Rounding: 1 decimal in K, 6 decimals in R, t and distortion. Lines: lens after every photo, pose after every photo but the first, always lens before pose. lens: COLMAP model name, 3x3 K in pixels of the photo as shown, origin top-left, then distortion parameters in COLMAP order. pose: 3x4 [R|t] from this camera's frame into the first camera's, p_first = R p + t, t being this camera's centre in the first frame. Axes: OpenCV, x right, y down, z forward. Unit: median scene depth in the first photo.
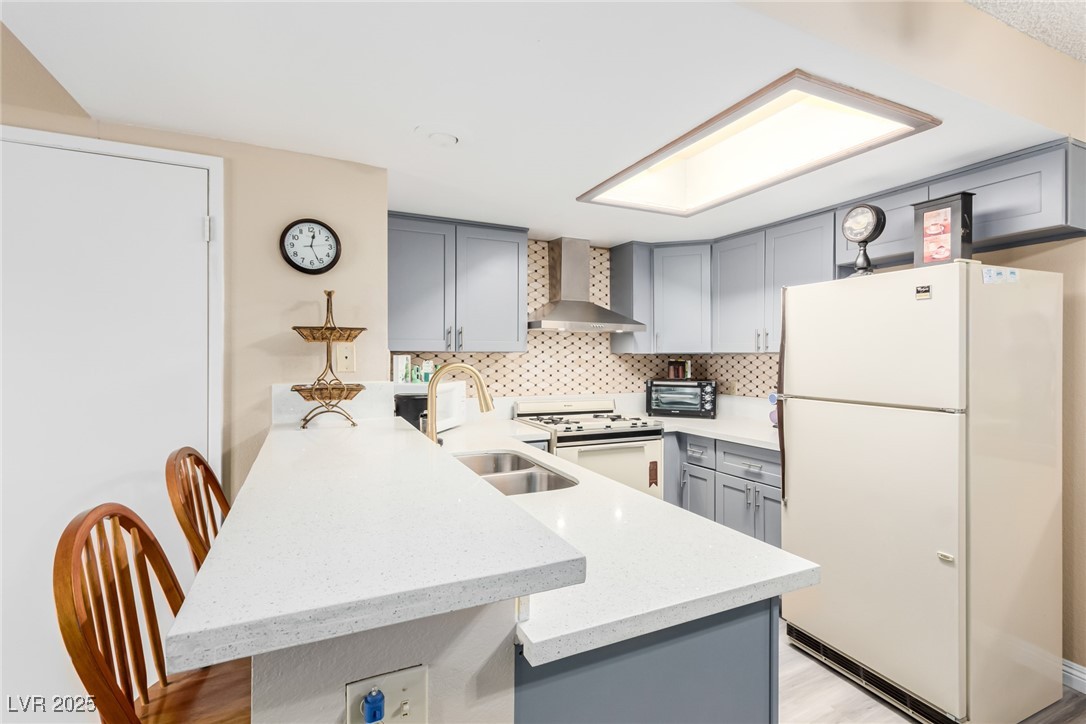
lens RADIAL K [[510.7, 0, 559.4], [0, 510.7, 357.4], [0, 0, 1]] dist [-0.001816, -0.000220]
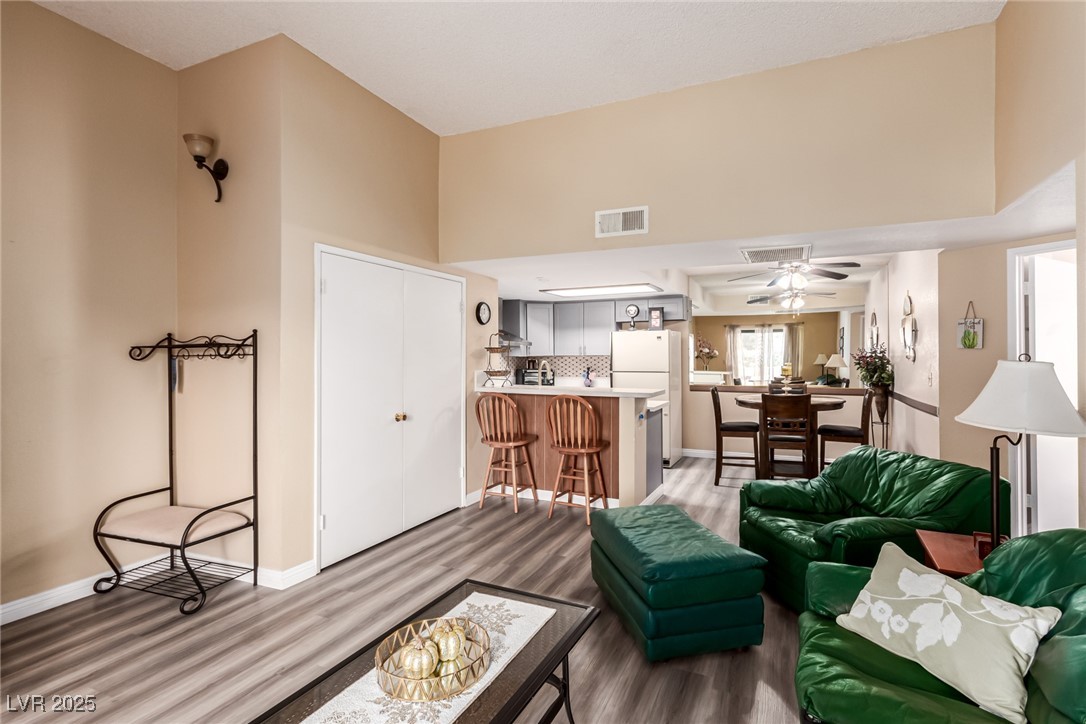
lens RADIAL K [[510.7, 0, 559.4], [0, 510.7, 357.4], [0, 0, 1]] dist [-0.001816, -0.000220]
pose [[0.775068, -0.010698, 0.631788, -1.591475], [0.011201, 0.999932, 0.003190, -0.014399], [-0.631779, 0.004604, 0.775135, -0.997007]]
